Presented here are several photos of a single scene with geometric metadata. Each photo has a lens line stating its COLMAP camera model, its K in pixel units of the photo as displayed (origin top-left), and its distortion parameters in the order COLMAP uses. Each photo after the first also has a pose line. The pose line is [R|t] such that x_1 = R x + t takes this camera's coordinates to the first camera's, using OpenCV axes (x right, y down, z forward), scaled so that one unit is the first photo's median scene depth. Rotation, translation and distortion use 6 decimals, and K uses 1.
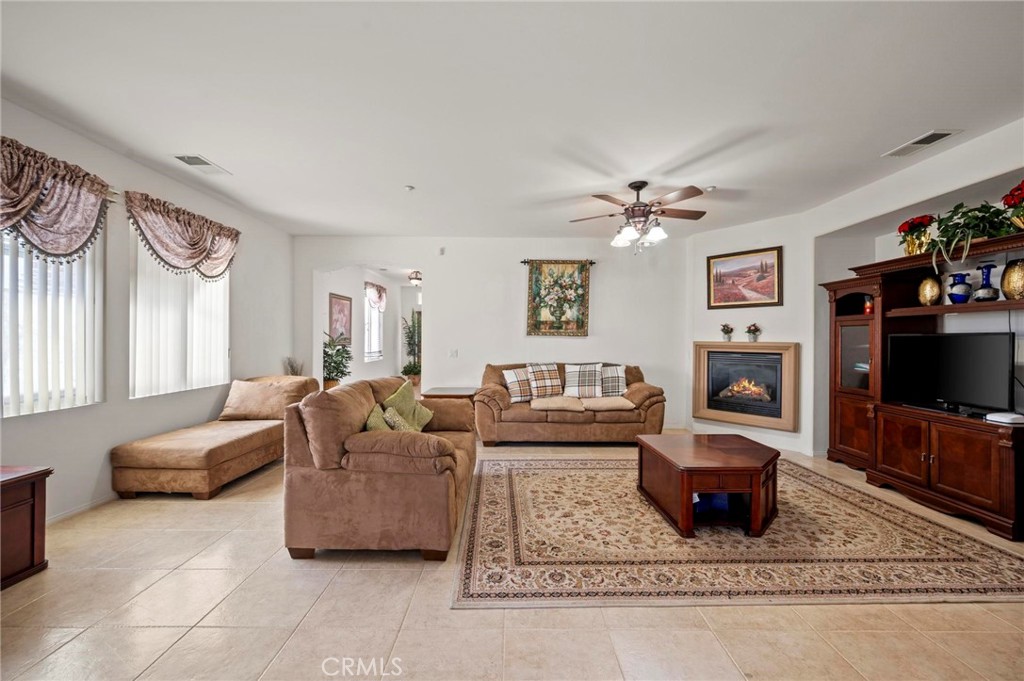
lens RADIAL K [[407.9, 0, 511.4], [0, 407.9, 329.1], [0, 0, 1]] dist [-0.000473, 0.000200]
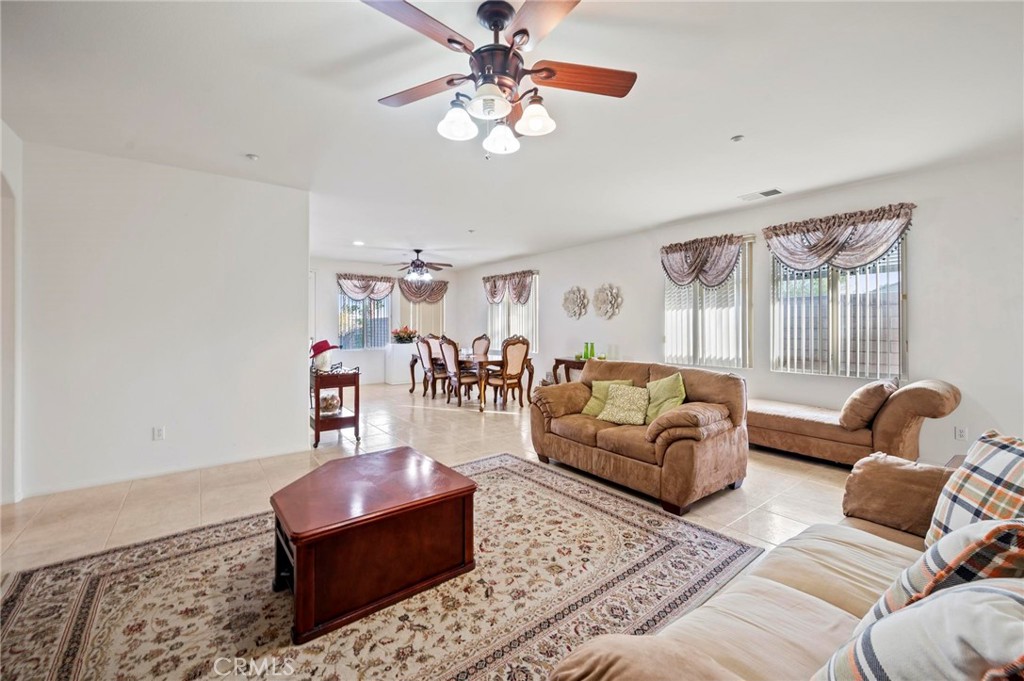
lens RADIAL K [[407.9, 0, 511.4], [0, 407.9, 329.1], [0, 0, 1]] dist [-0.000473, 0.000200]
pose [[-0.794593, 0.000248, -0.607142, 0.753446], [0.012563, 0.999793, -0.016032, 0.037695], [0.607012, -0.020367, -0.794431, 1.797532]]
